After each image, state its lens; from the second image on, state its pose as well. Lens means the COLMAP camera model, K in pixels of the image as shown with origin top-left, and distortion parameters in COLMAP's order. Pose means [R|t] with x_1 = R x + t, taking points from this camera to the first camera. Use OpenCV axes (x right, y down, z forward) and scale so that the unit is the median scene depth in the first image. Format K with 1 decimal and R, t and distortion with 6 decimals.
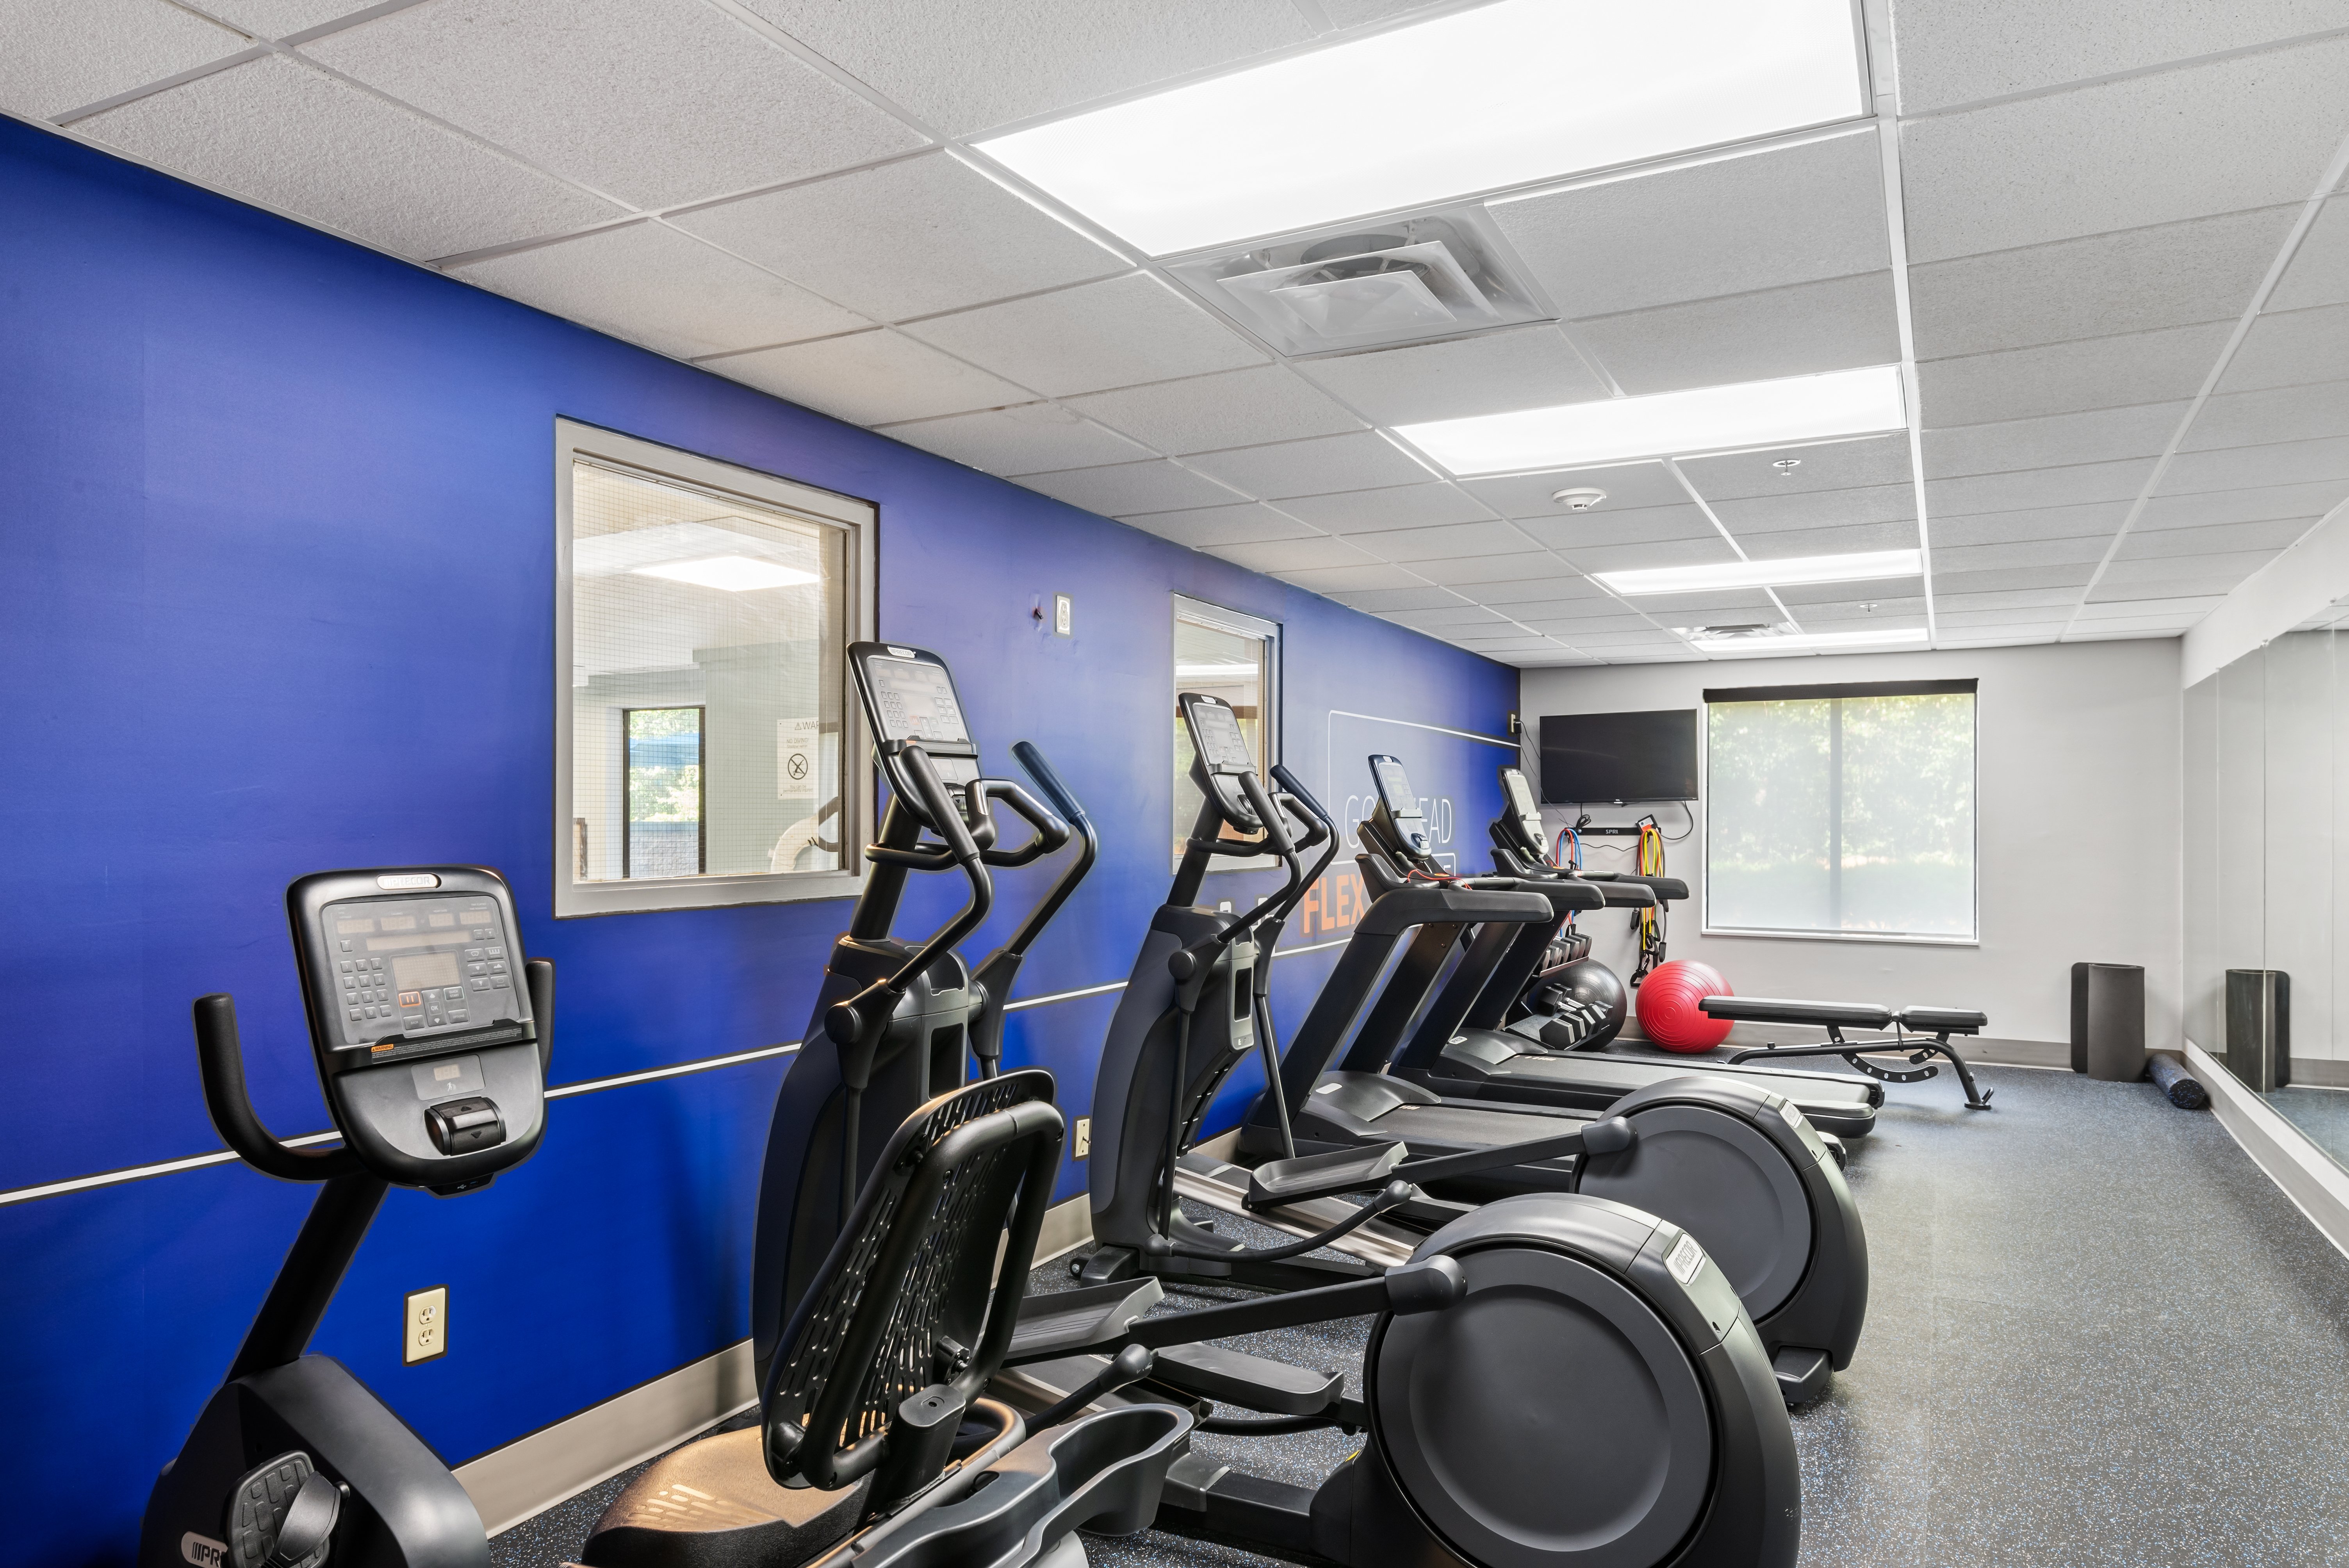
lens RADIAL K [[1454.7, 0, 1174.5], [0, 1454.7, 784.0], [0, 0, 1]] dist [-0.003905, 0.001844]
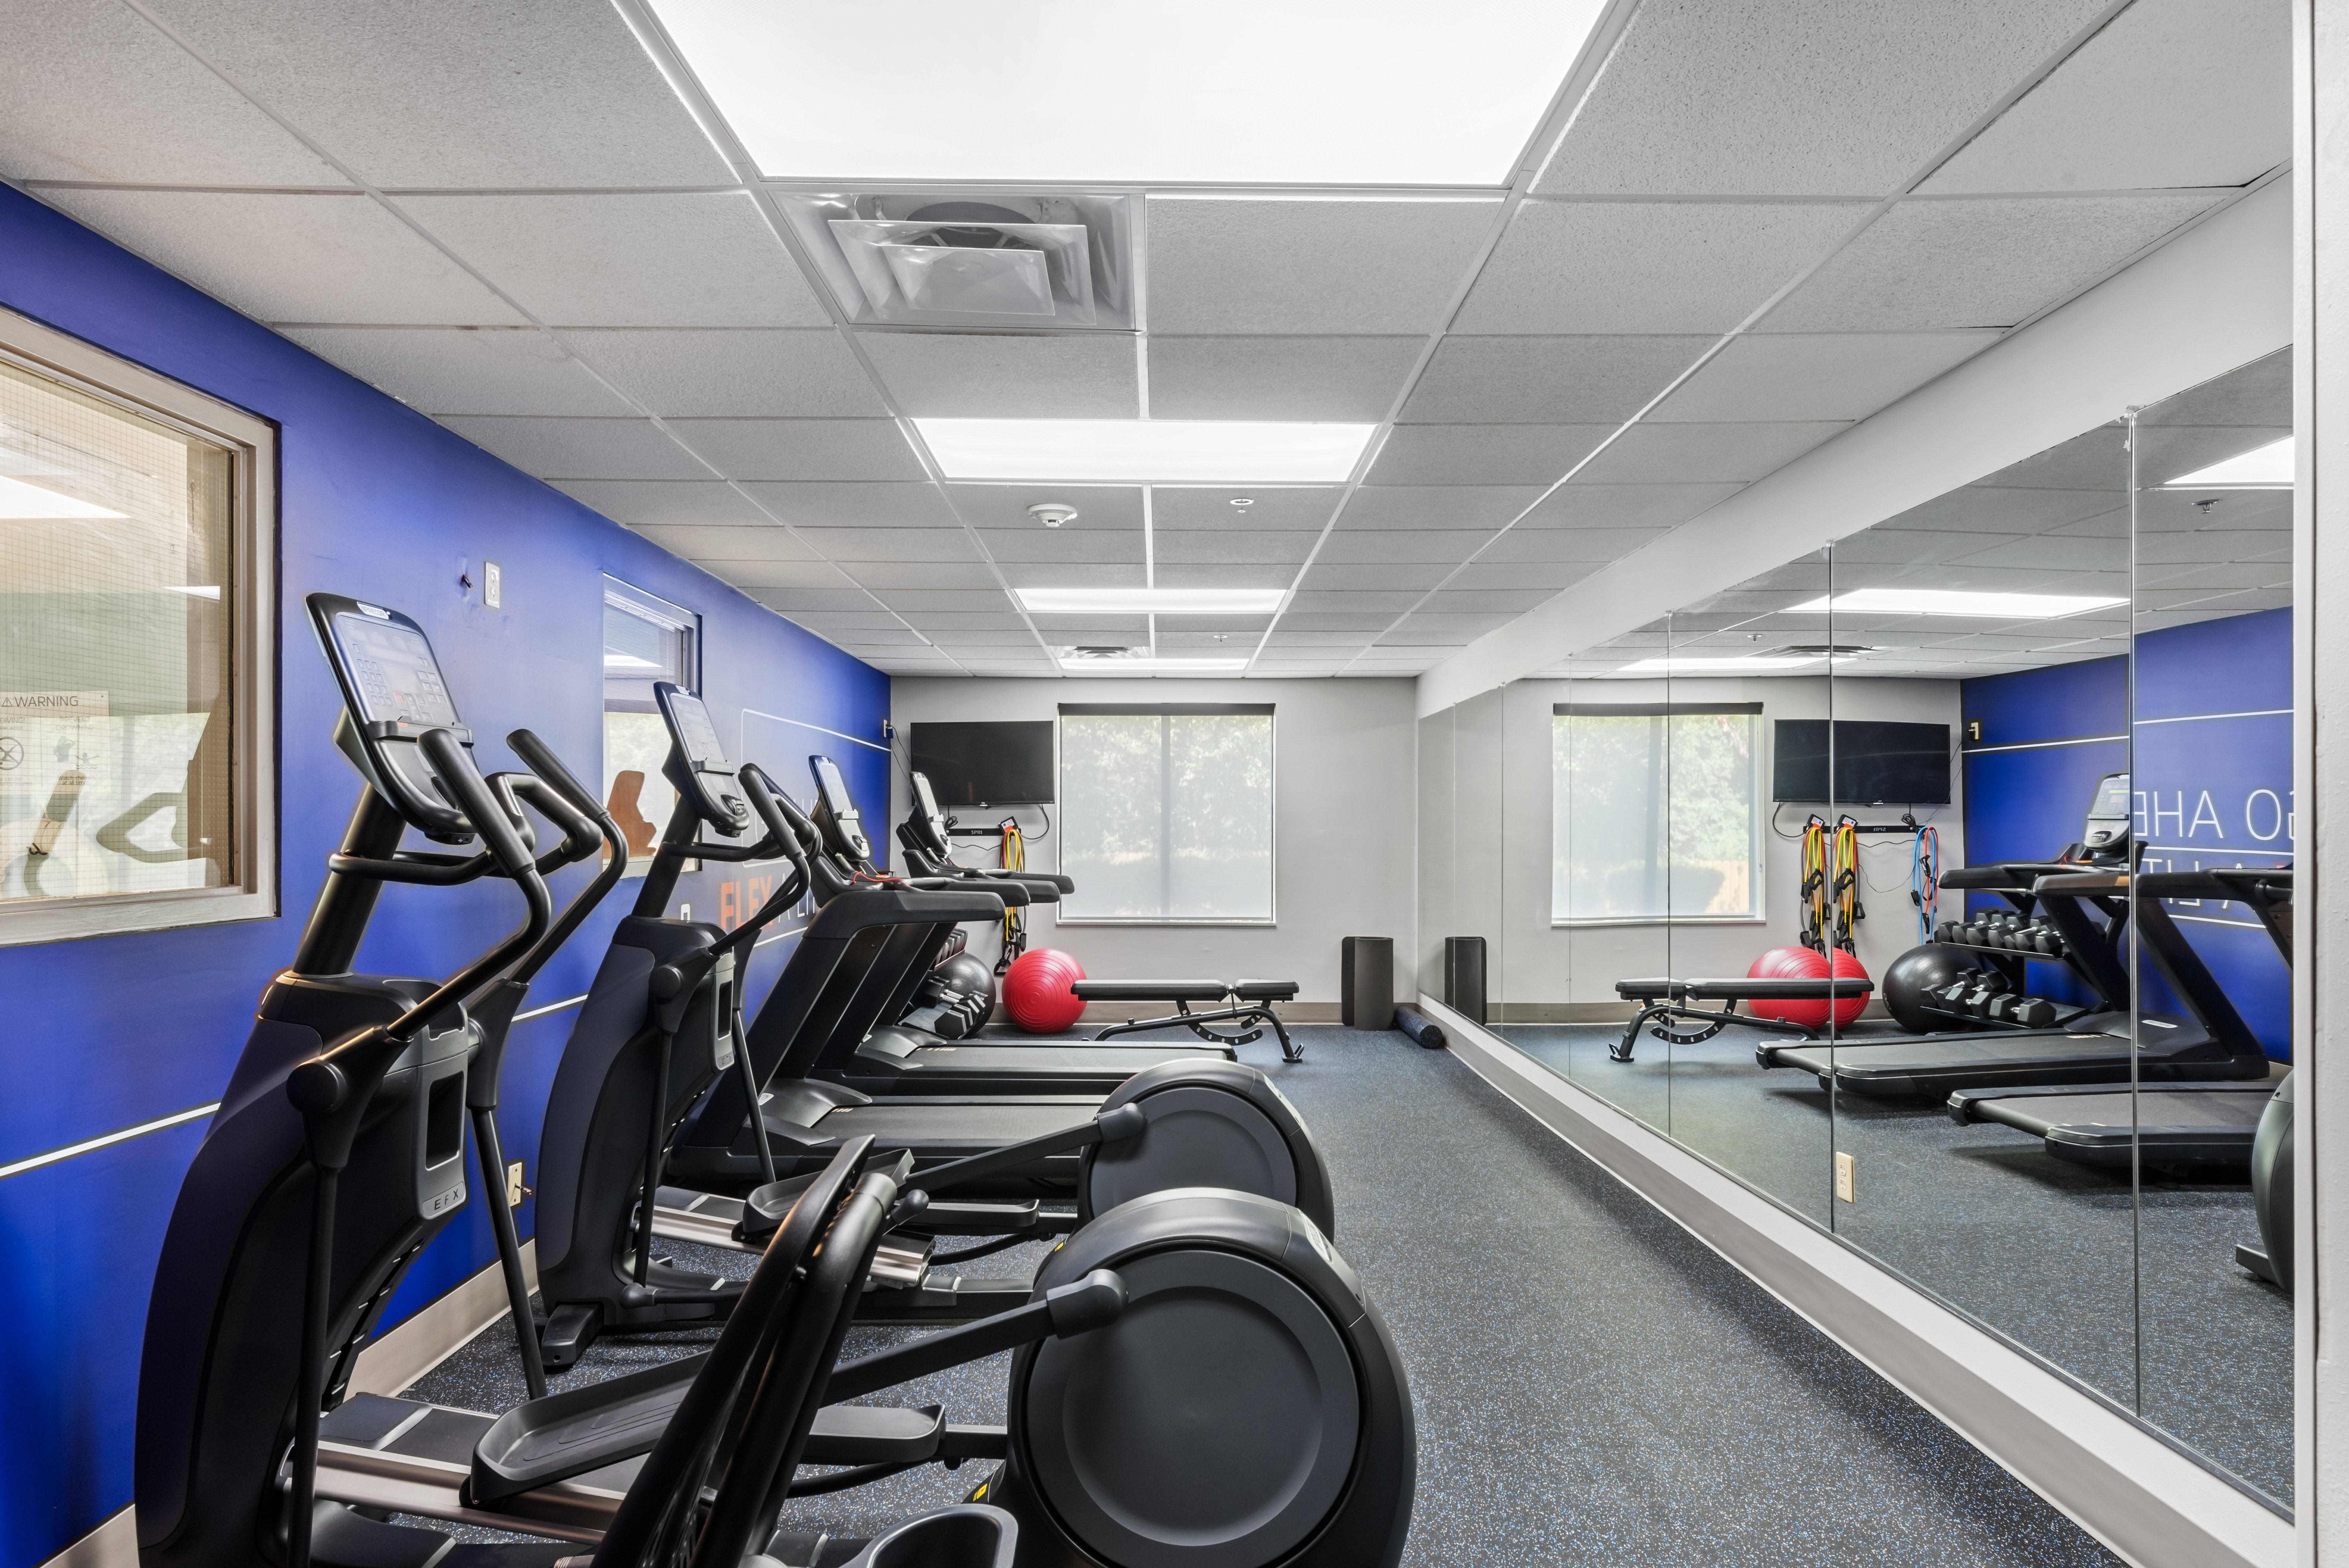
lens RADIAL K [[1363.0, 0, 1173.8], [0, 1363.0, 803.4], [0, 0, 1]] dist [0.001995, 0.000764]
pose [[0.877746, 0.006325, 0.479085, -0.098172], [-0.011963, 0.999890, 0.008716, 0.001664], [-0.478977, -0.013382, 0.877725, 0.082877]]
